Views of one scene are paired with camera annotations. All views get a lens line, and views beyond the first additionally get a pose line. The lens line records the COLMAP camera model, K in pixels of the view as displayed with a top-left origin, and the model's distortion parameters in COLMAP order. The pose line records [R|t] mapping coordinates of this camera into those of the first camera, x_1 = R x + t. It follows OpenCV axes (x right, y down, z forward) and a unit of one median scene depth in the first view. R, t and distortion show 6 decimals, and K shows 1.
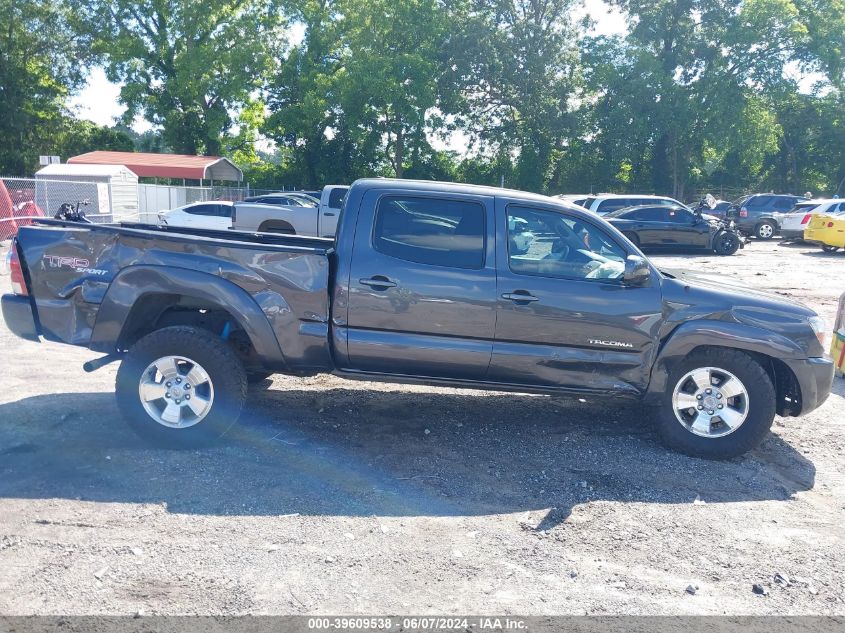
lens RADIAL K [[673.1, 0, 423.9], [0, 673.1, 319.5], [0, 0, 1]] dist [-0.004745, 0.013168]
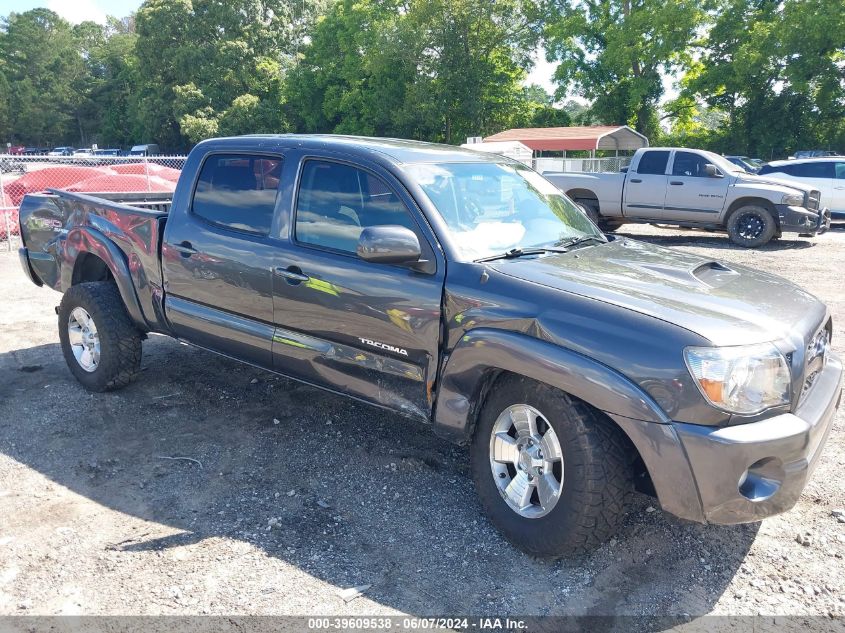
lens RADIAL K [[673.1, 0, 427.6], [0, 673.1, 316.0], [0, 0, 1]] dist [-0.004745, 0.013168]
pose [[0.771824, 0.101108, -0.627746, 0.091203], [-0.079695, 0.994874, 0.062253, -0.005532], [0.630822, 0.001980, 0.775925, 0.055403]]
